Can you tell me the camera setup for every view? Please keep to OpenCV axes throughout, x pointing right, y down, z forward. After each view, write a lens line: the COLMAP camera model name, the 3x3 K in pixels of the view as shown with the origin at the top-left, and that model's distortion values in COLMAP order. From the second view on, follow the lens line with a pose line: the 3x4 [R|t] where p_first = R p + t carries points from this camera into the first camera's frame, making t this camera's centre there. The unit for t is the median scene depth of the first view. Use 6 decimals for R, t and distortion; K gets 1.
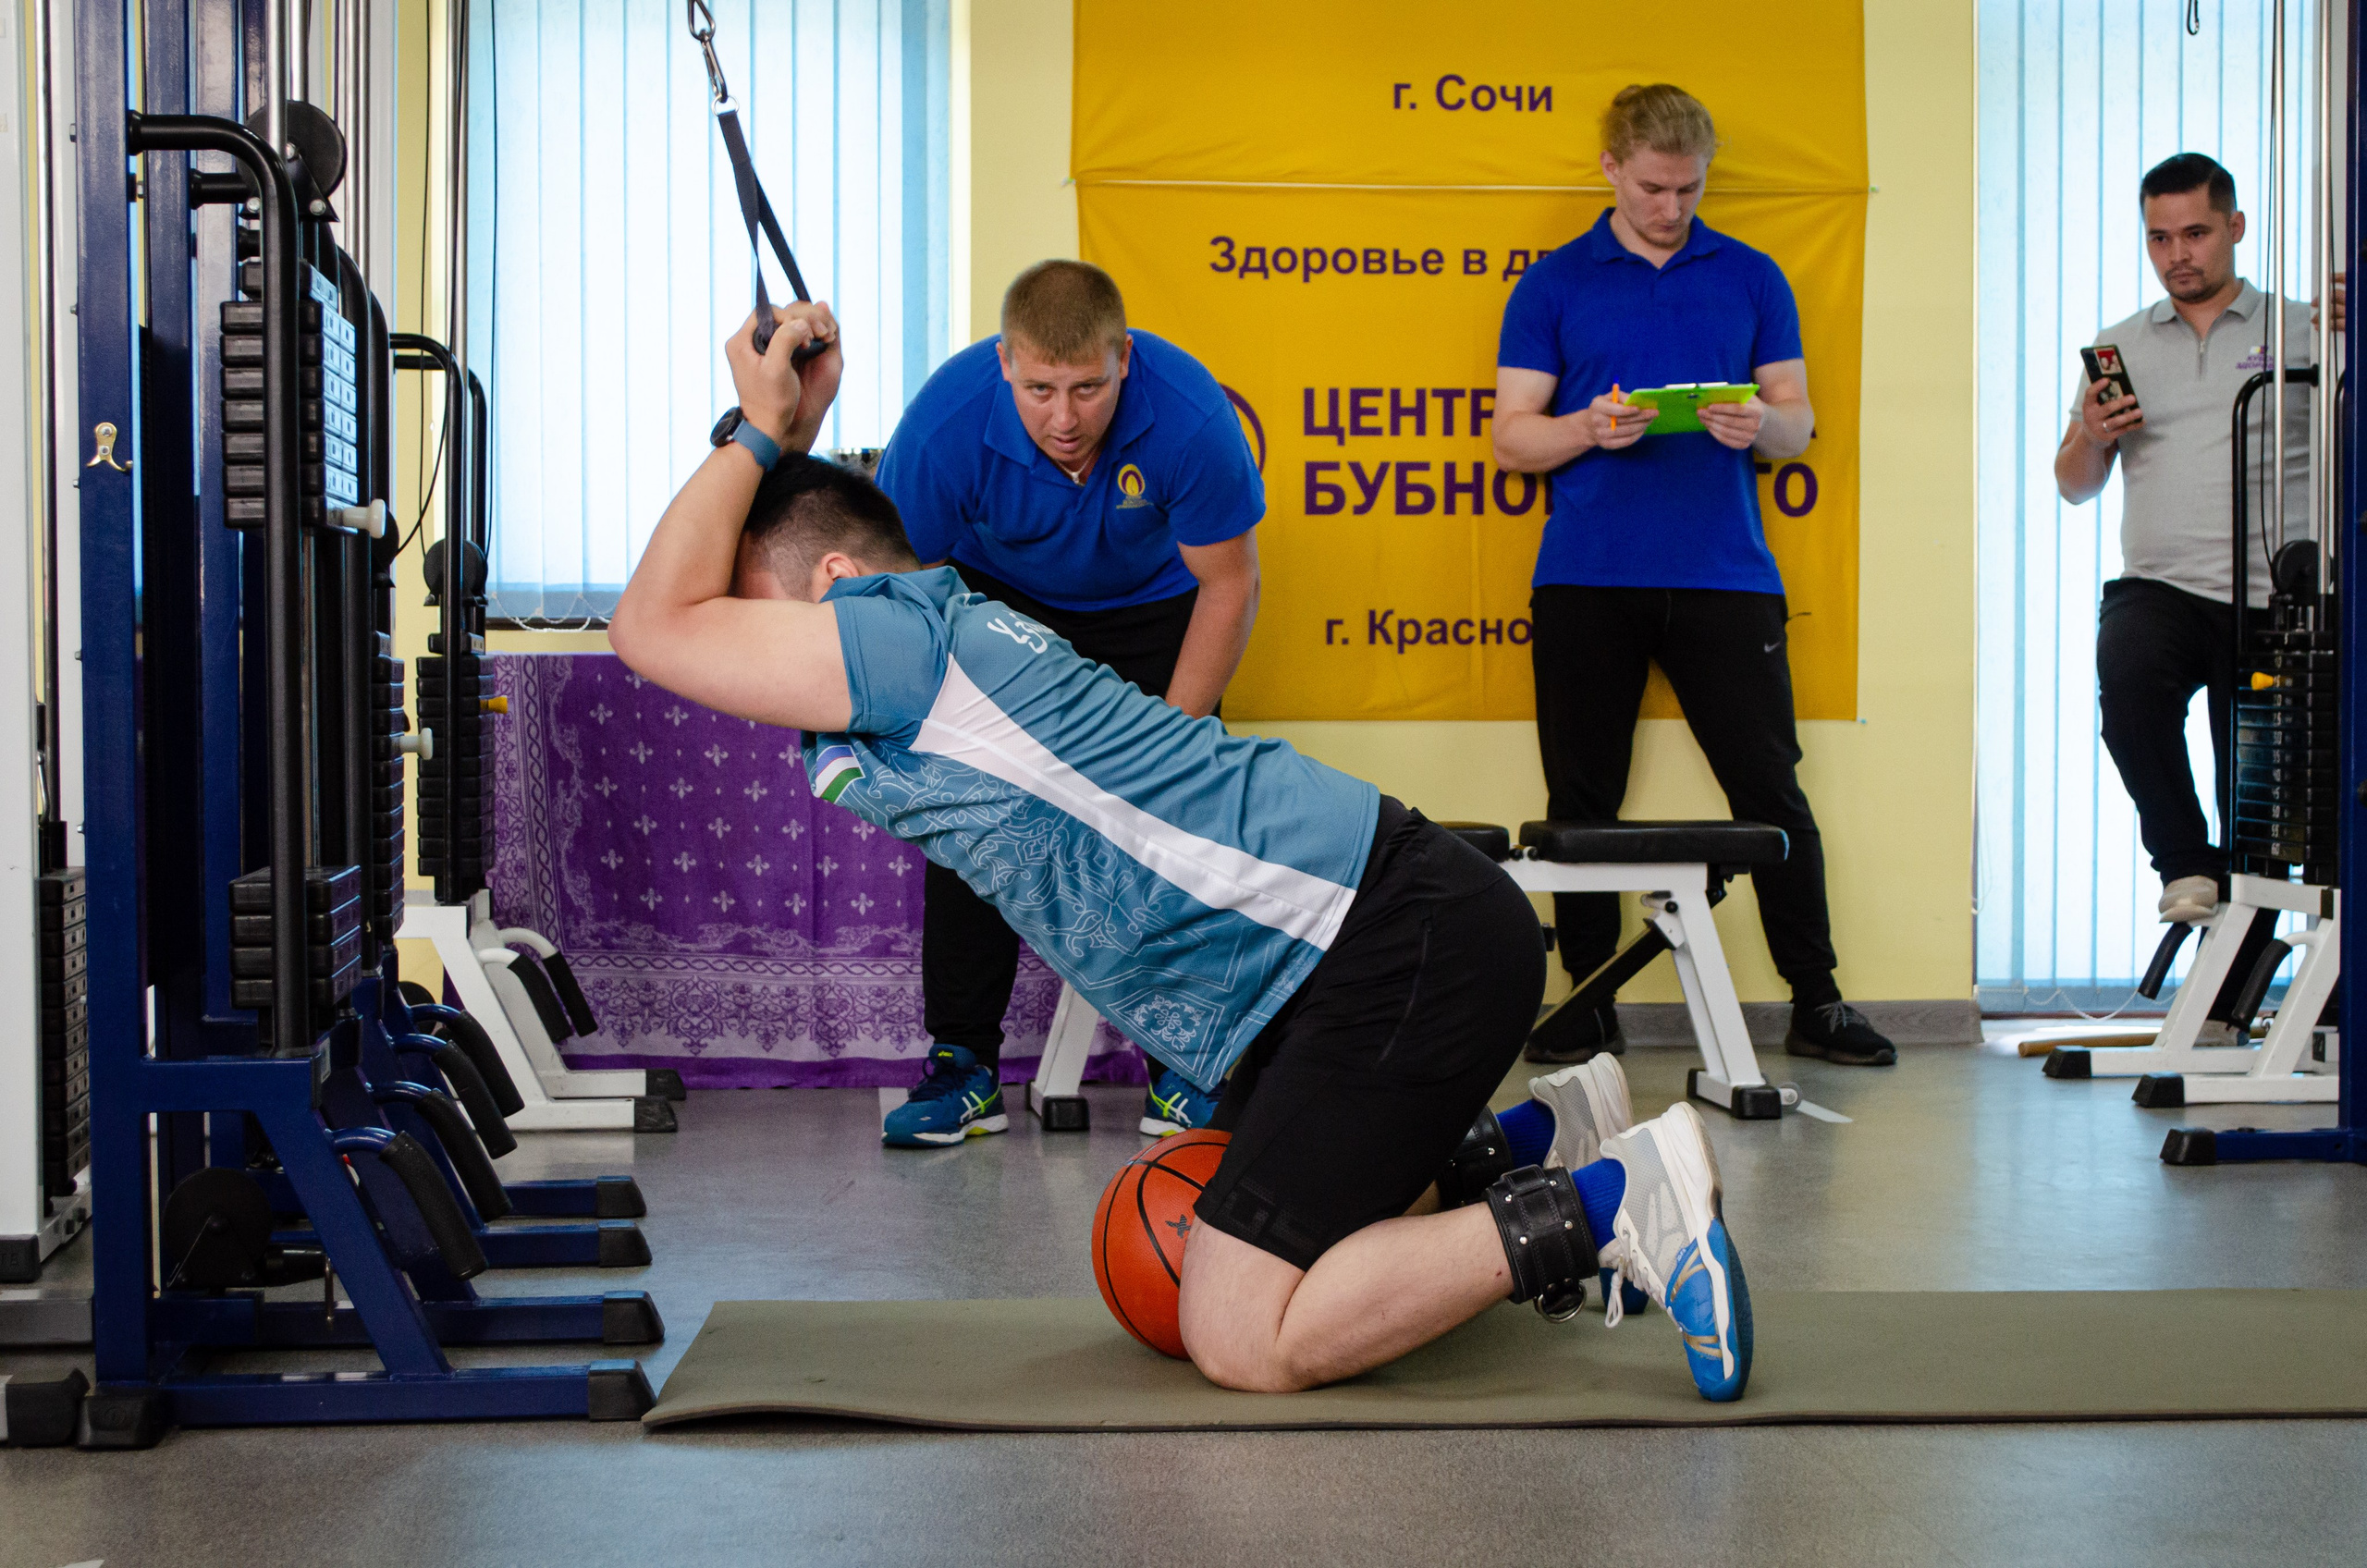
lens RADIAL K [[4140.3, 0, 1185.4], [0, 4140.3, 781.8], [0, 0, 1]] dist [-0.046321, 0.000000]
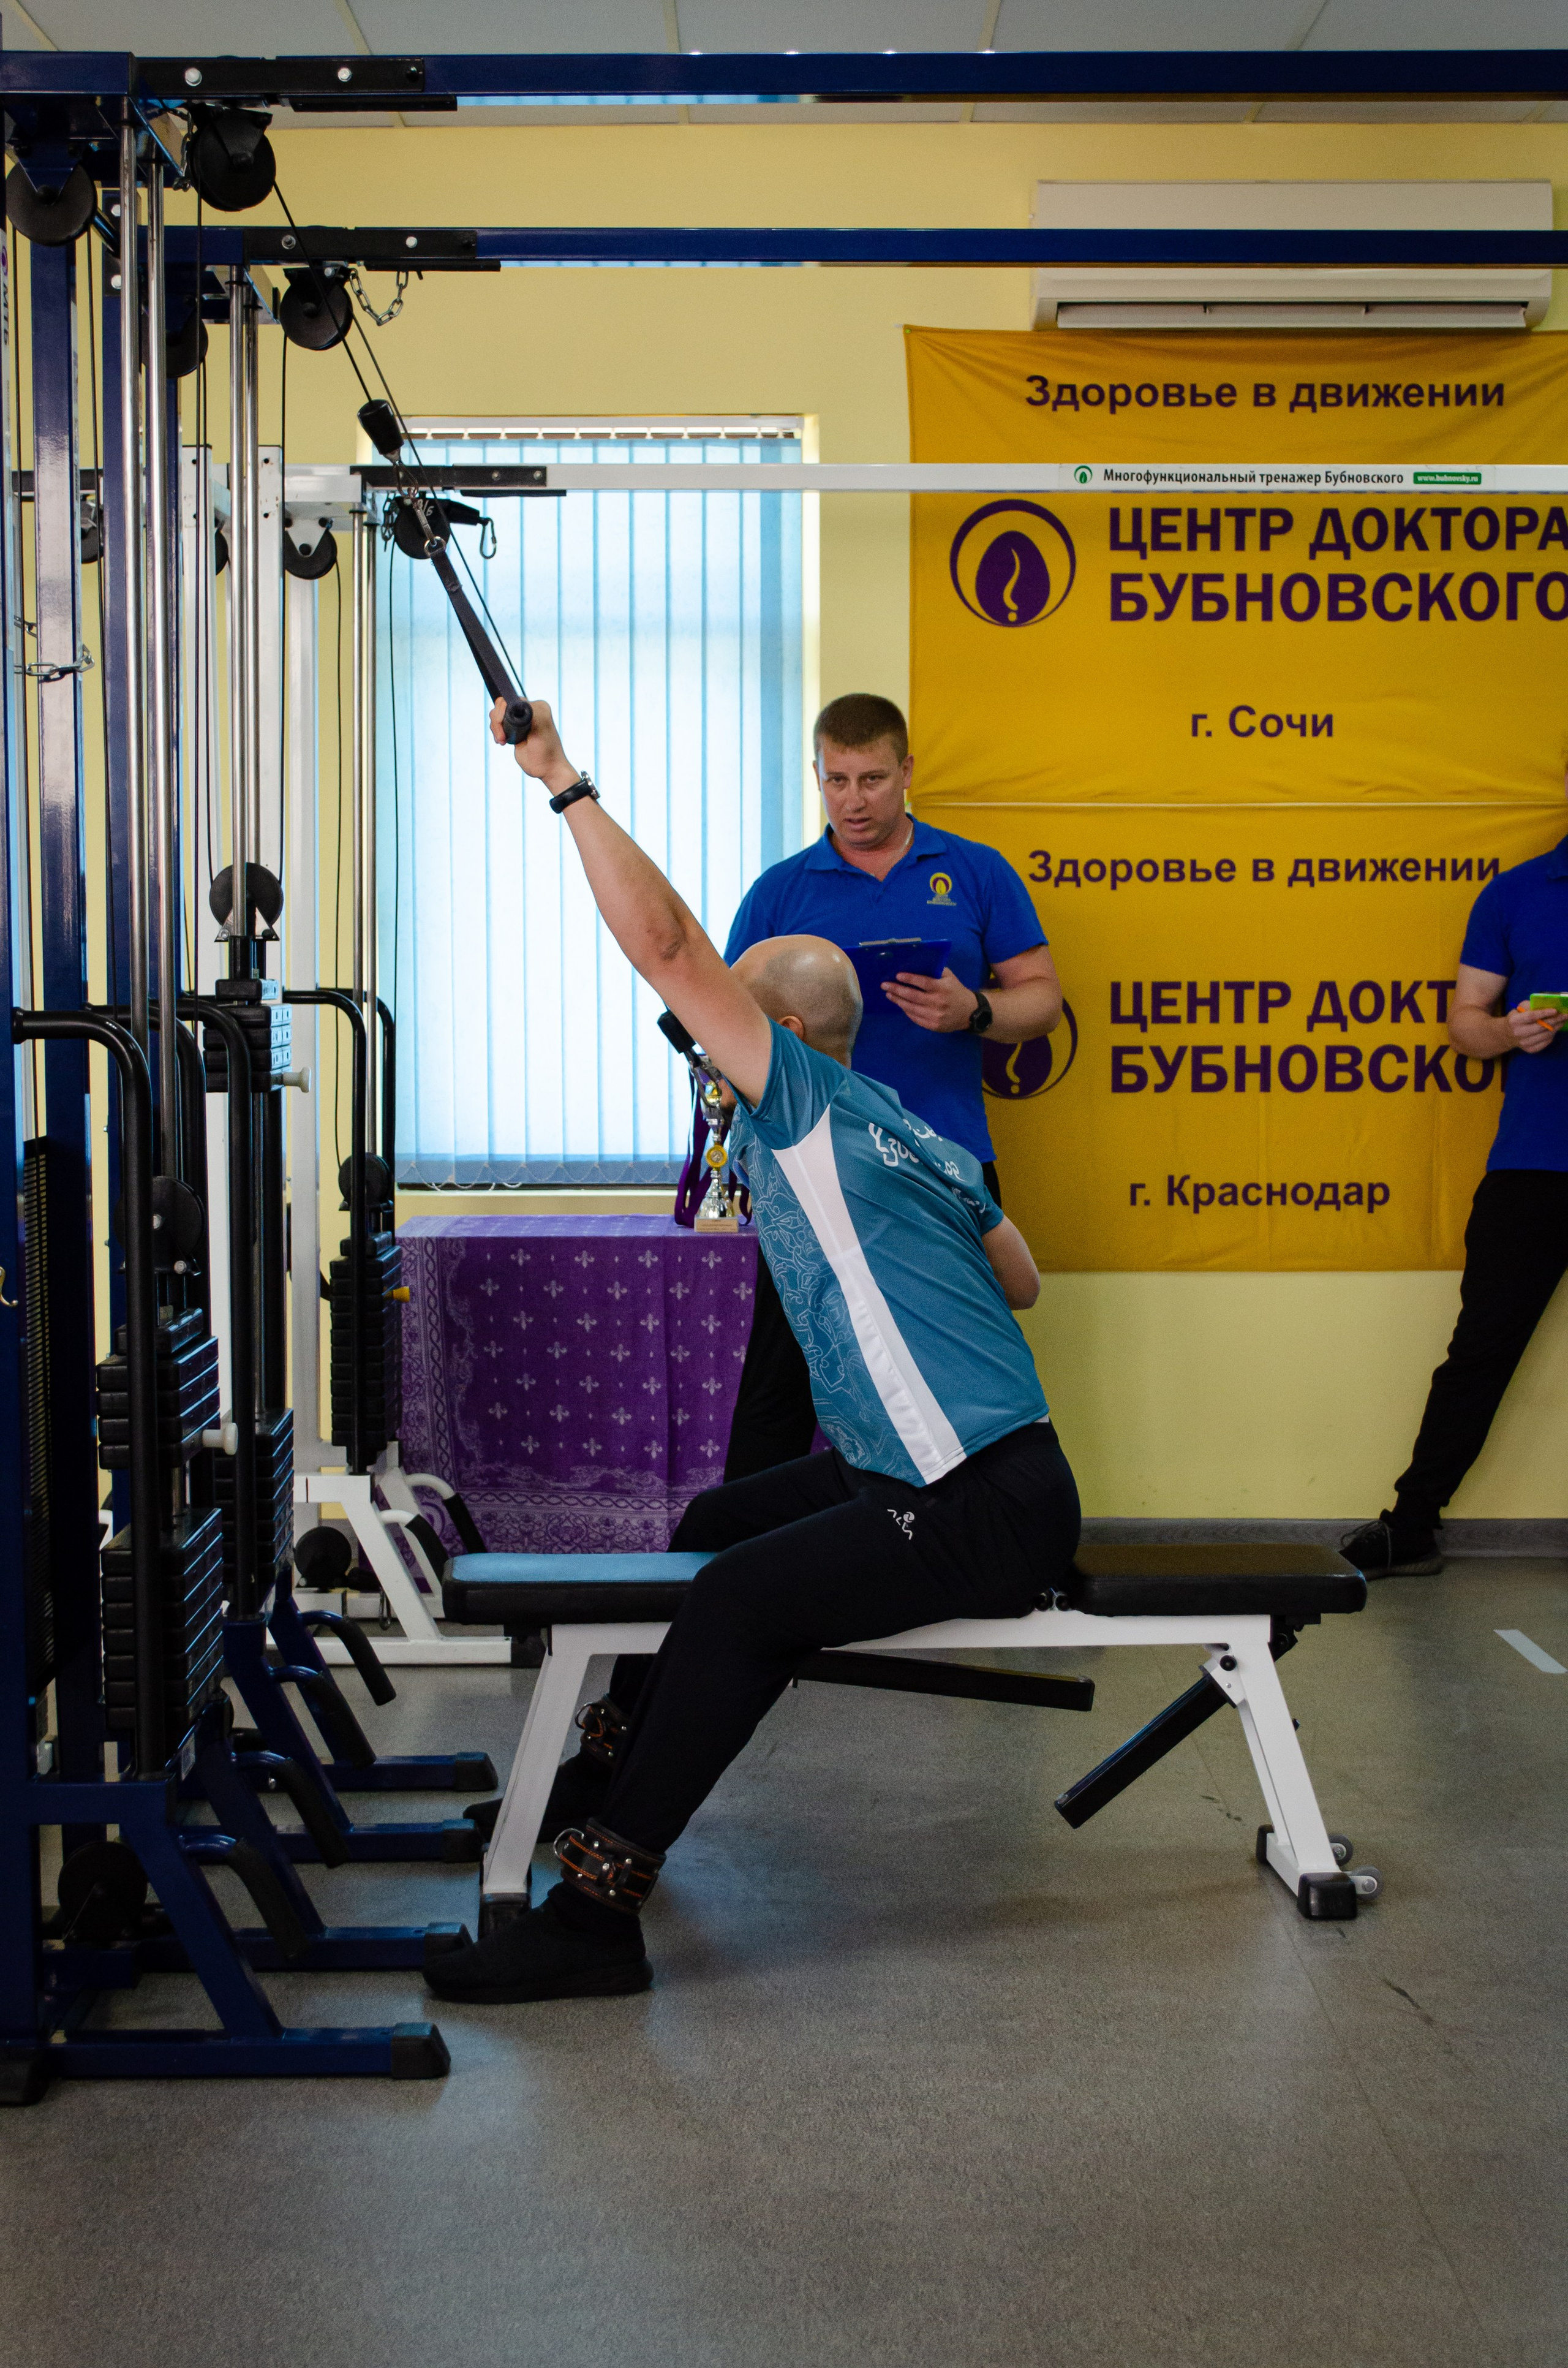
lens RADIAL K [[3736.8, 0, 781.2], [0, 3736.8, 1155.6], [0, 0, 1]] dist [-0.021048, 0.000000]
pose [[0.994728, 0.005293, -0.102409, 0.043704], [-0.001526, 0.999321, 0.036823, -0.084904], [0.102534, -0.036472, 0.994061, -0.037730]]
